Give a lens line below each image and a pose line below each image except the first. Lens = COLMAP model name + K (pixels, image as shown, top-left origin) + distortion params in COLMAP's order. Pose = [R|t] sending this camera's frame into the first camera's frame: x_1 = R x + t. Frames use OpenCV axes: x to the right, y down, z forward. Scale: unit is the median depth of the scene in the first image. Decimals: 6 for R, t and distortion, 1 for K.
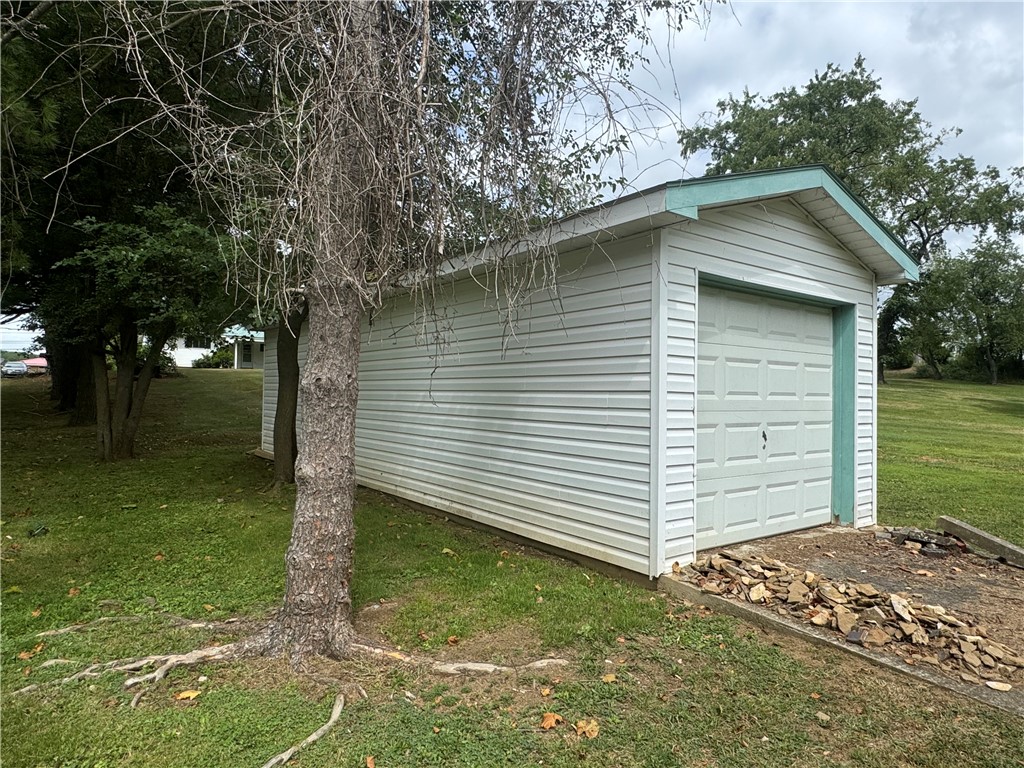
lens RADIAL K [[641.1, 0, 512.2], [0, 641.1, 384.7], [0, 0, 1]] dist [-0.001877, 0.001250]
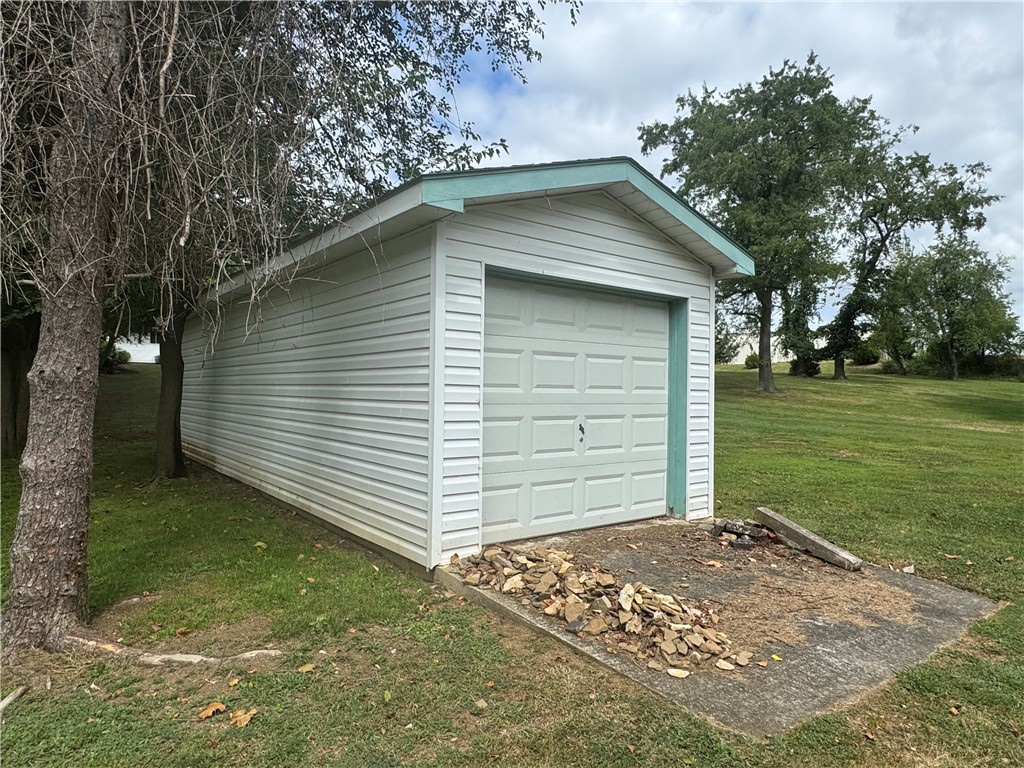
lens RADIAL K [[641.1, 0, 512.2], [0, 641.1, 385.8], [0, 0, 1]] dist [-0.001877, 0.001250]
pose [[0.999890, -0.001114, 0.014810, 0.276230], [0.000999, 0.999969, 0.007783, 0.004451], [-0.014818, -0.007767, 0.999860, -0.003687]]
